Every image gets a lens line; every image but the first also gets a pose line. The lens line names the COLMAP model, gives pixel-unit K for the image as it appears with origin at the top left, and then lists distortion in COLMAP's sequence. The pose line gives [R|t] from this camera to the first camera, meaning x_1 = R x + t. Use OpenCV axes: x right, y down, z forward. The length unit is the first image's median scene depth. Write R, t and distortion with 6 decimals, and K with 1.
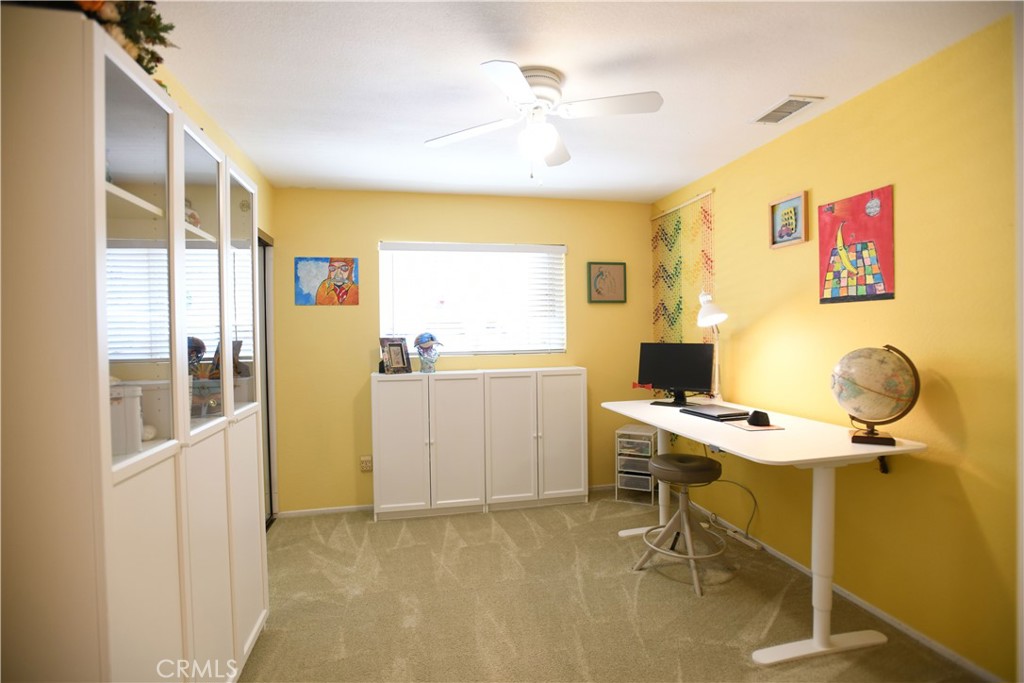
lens RADIAL K [[502.7, 0, 511.3], [0, 502.7, 340.2], [0, 0, 1]] dist [-0.002558, -0.000137]
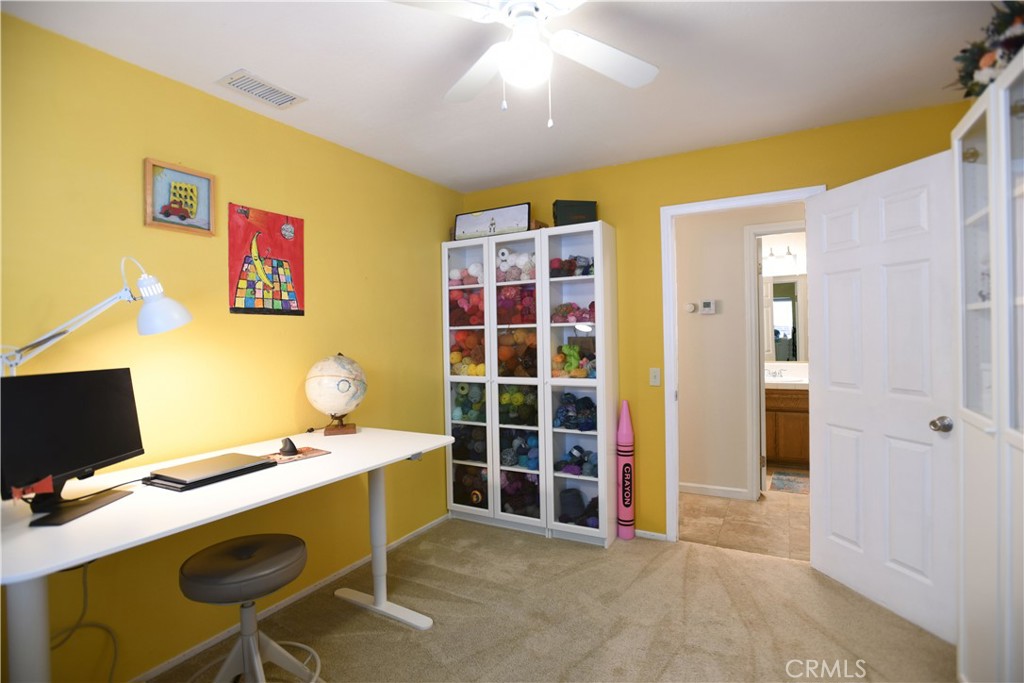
lens RADIAL K [[502.7, 0, 510.7], [0, 502.7, 335.6], [0, 0, 1]] dist [-0.002558, -0.000137]
pose [[-0.746273, 0.014993, 0.665471, -0.365493], [0.029469, 0.999510, 0.010527, -0.030082], [-0.664987, 0.027467, -0.746349, 1.441903]]
